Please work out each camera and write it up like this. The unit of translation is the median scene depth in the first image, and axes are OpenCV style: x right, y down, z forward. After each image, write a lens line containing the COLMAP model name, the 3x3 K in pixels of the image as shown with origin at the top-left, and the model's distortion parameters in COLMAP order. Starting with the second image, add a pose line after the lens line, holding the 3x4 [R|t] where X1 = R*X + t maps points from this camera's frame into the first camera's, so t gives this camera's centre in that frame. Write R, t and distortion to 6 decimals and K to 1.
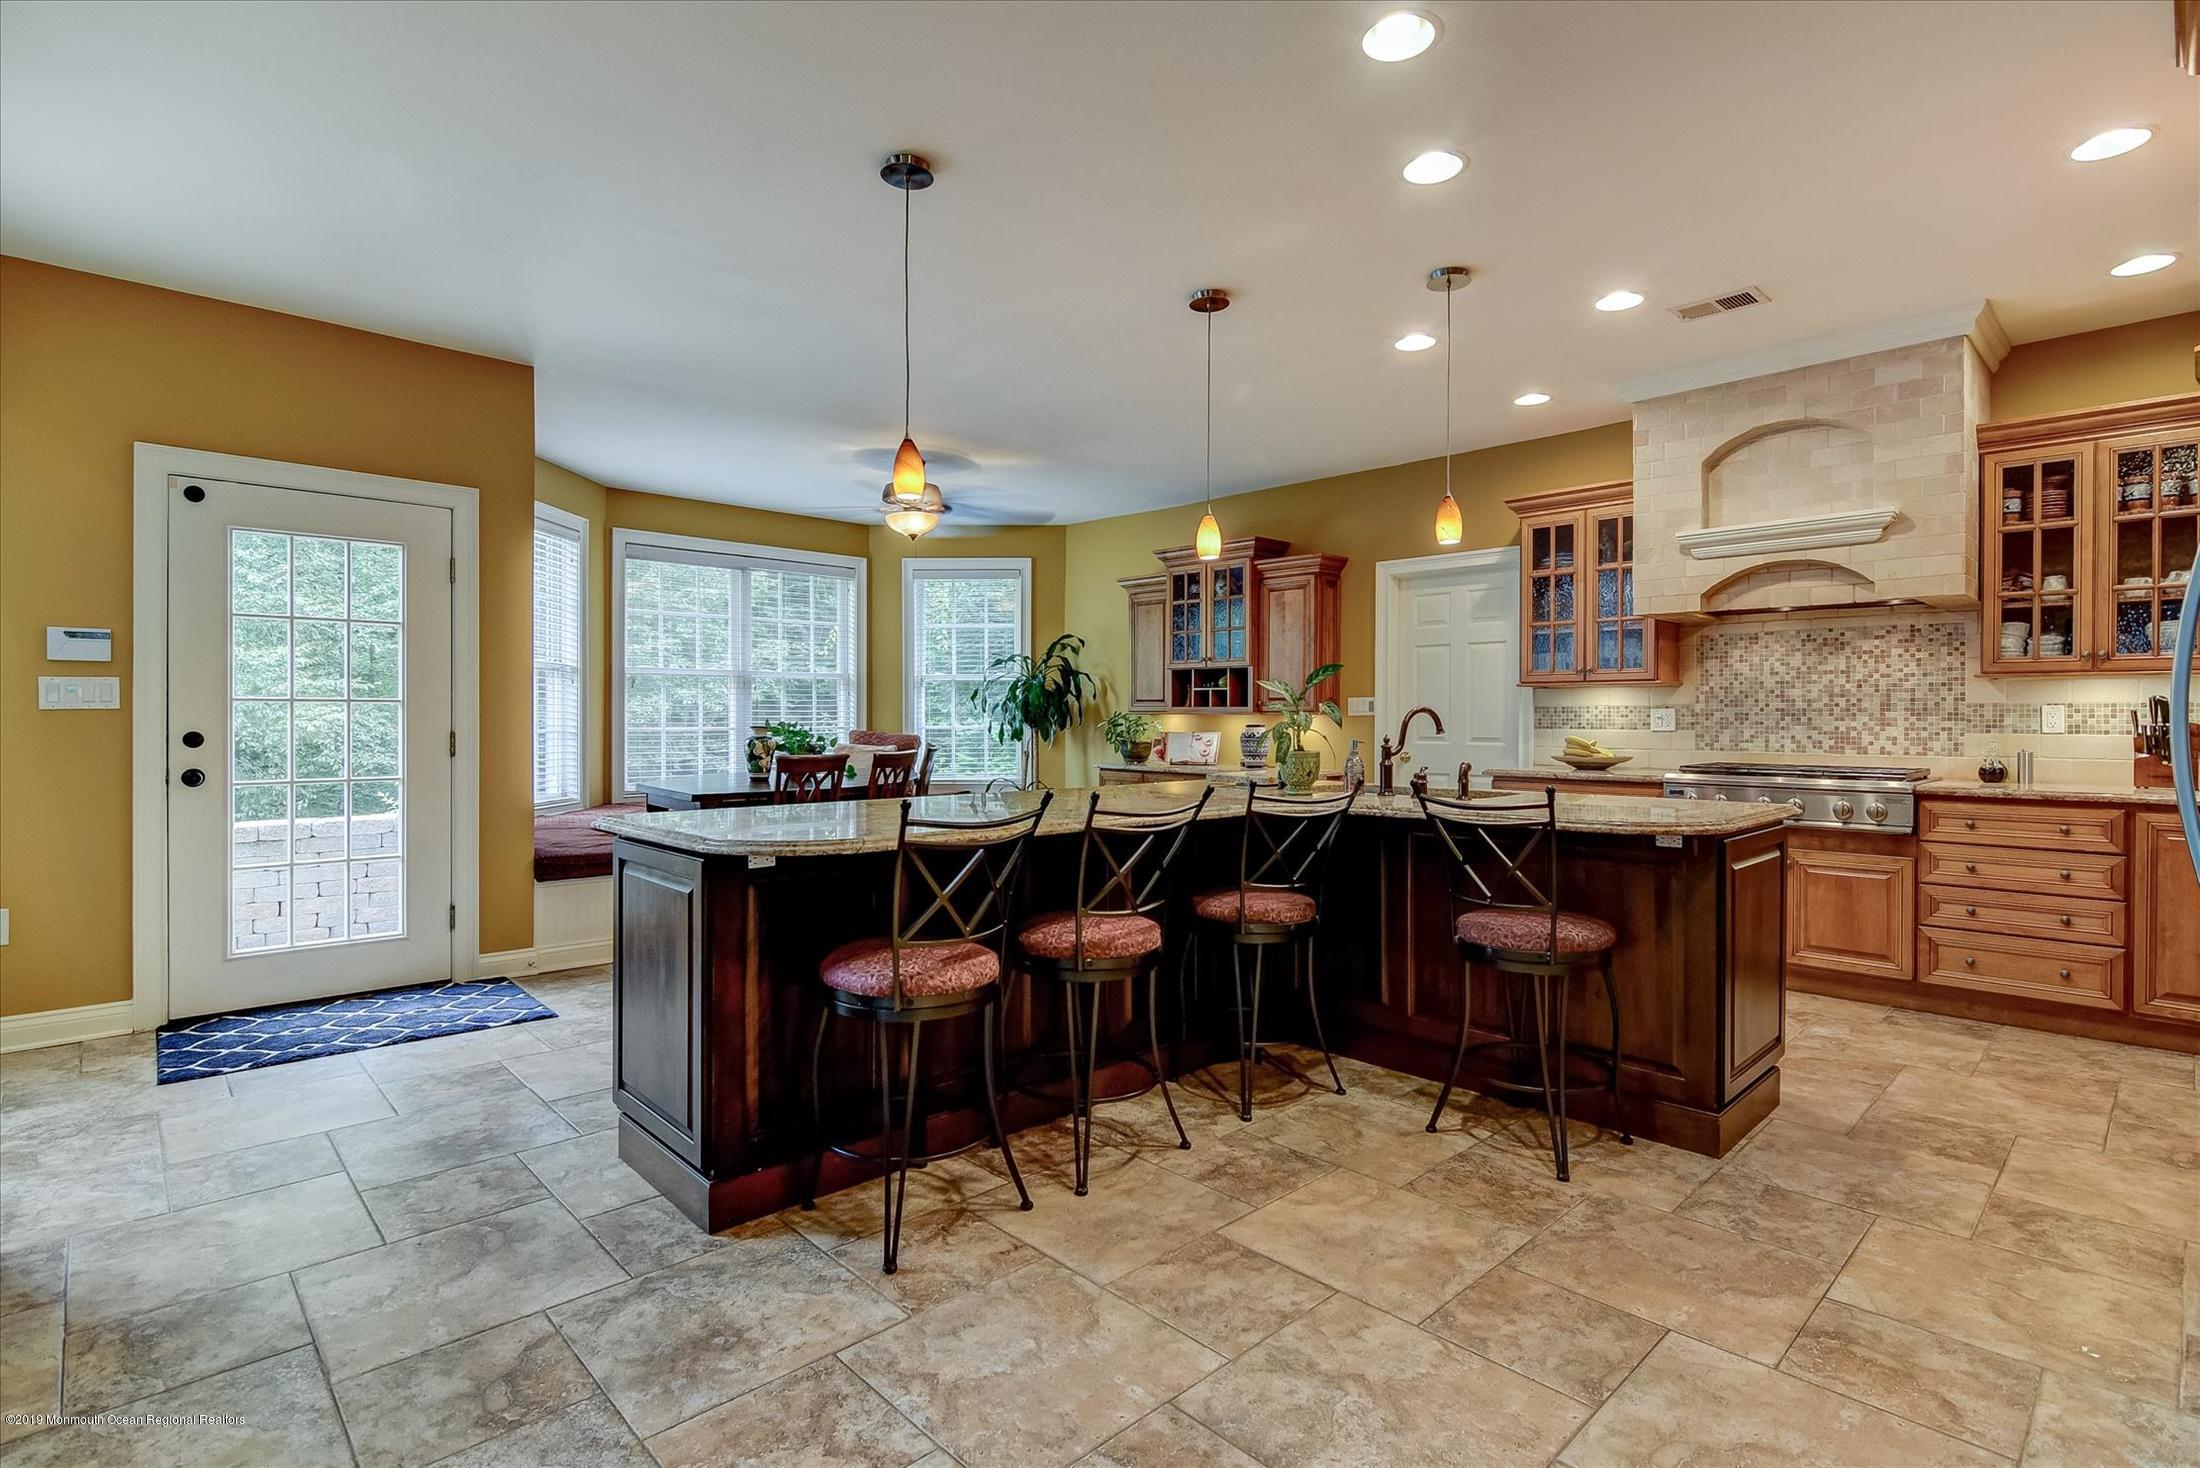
lens RADIAL K [[1062.7, 0, 1088.8], [0, 1062.7, 728.0], [0, 0, 1]] dist [-0.002535, -0.000593]
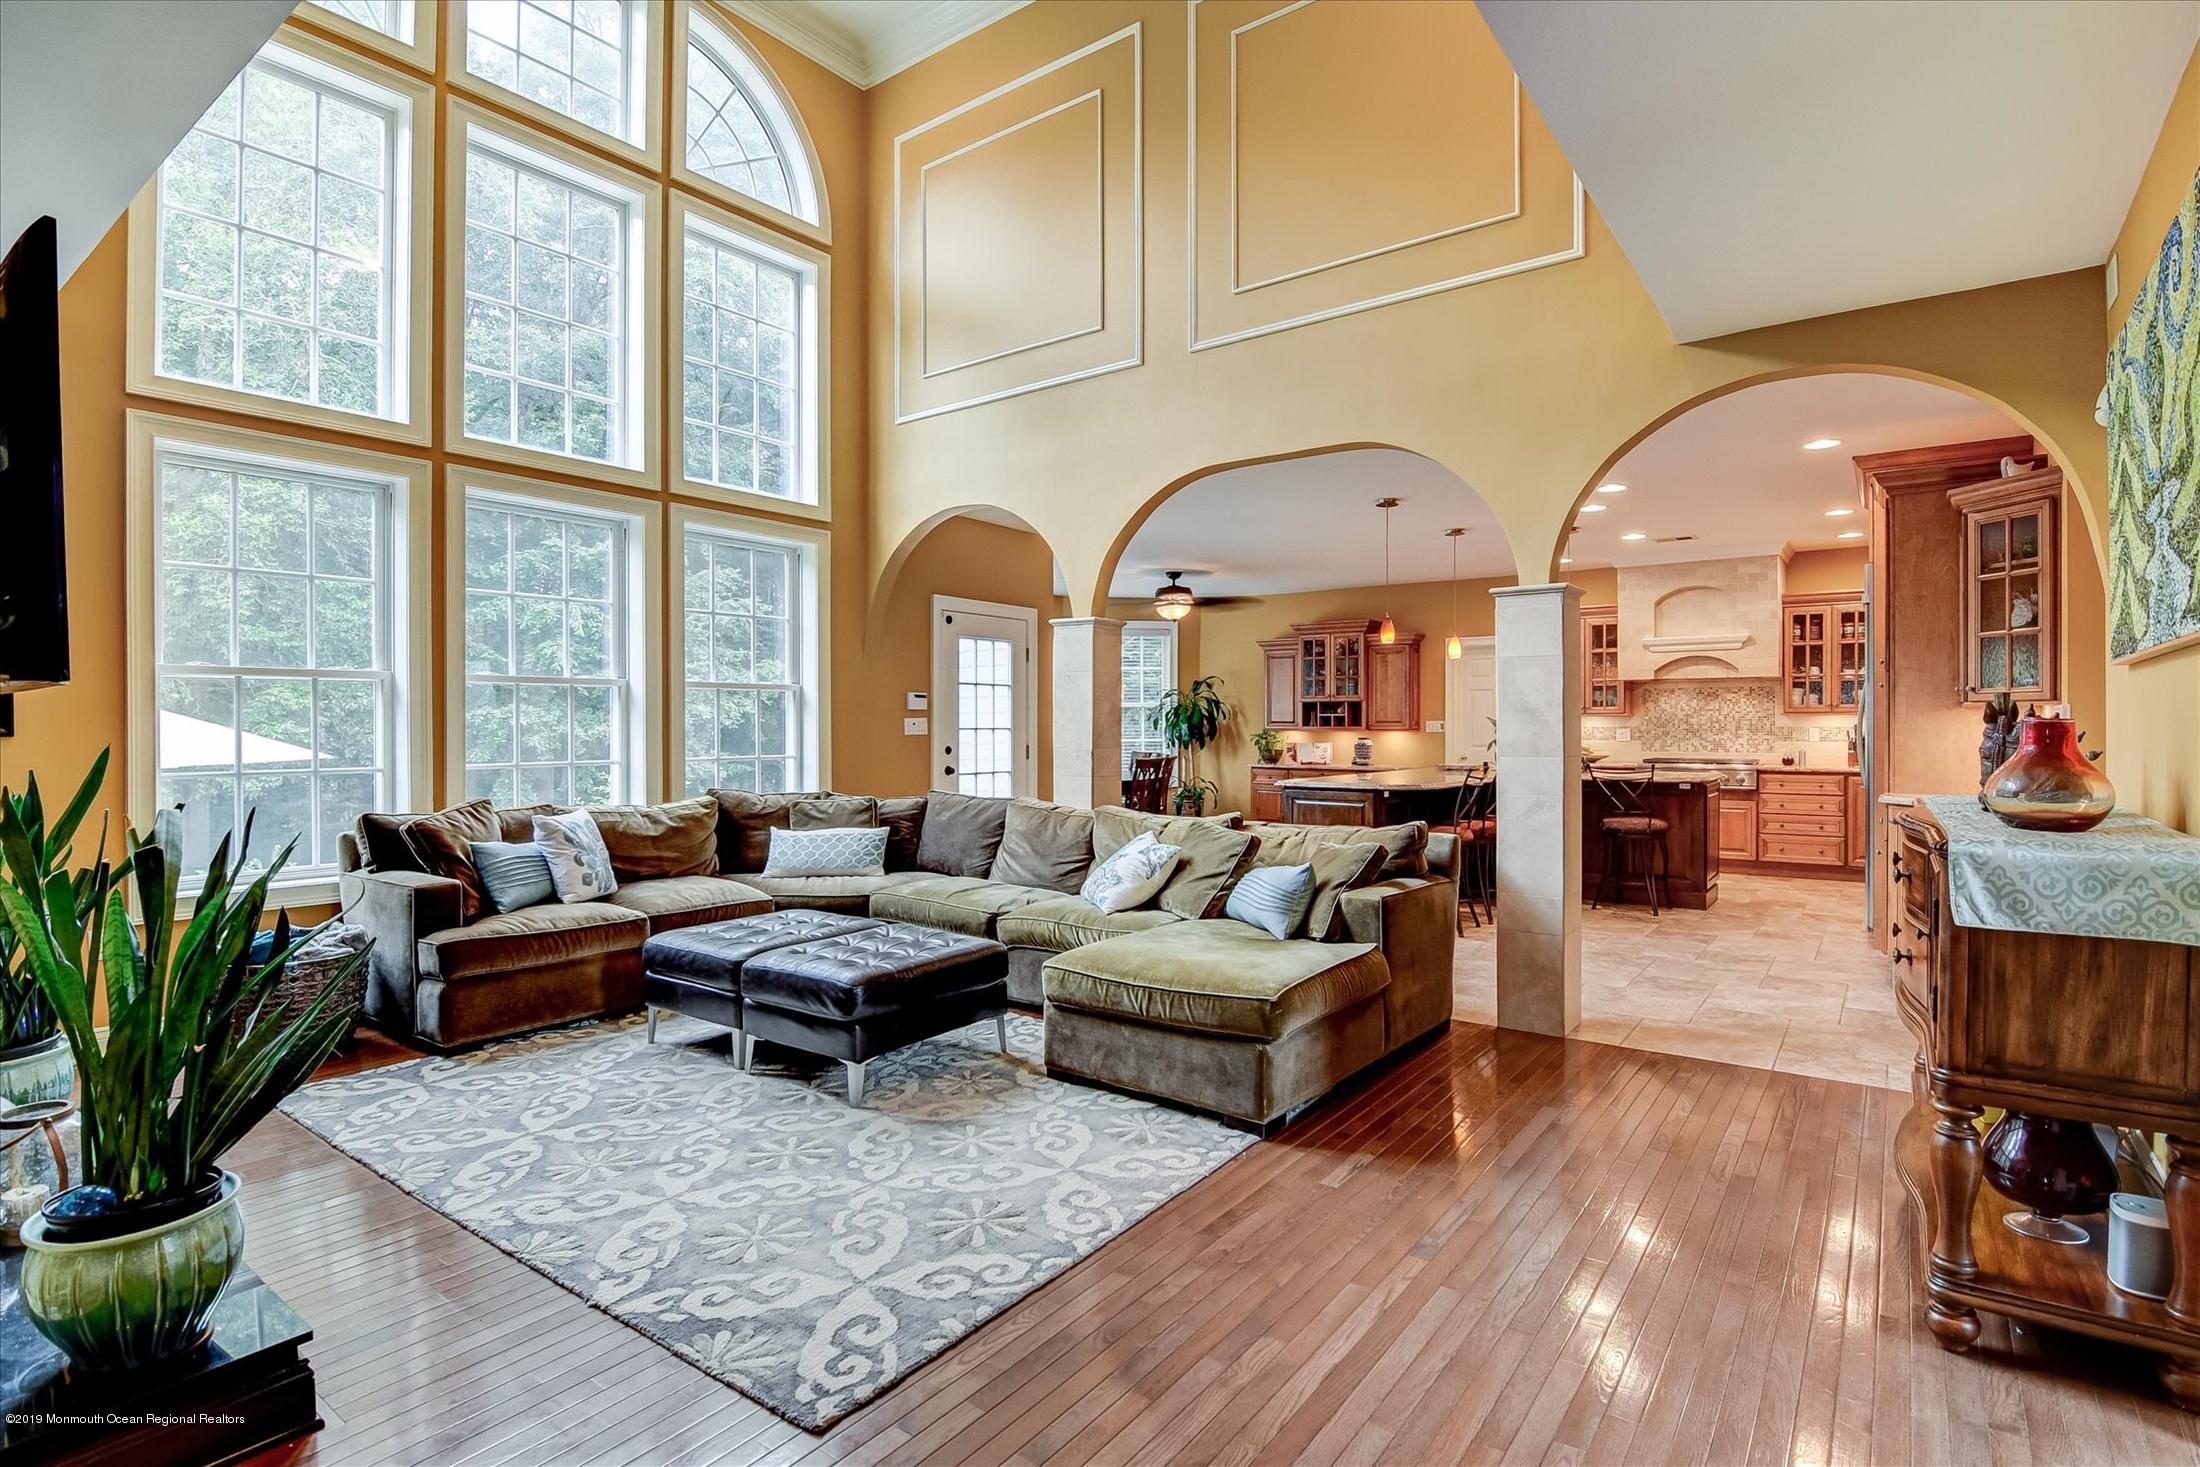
lens RADIAL K [[1062.7, 0, 1113.4], [0, 1062.7, 733.4], [0, 0, 1]] dist [-0.002535, -0.000593]
pose [[0.985826, -0.003324, 0.167737, -0.804370], [0.003665, 0.999992, -0.001724, -0.012637], [-0.167730, 0.002315, 0.985830, -0.831673]]
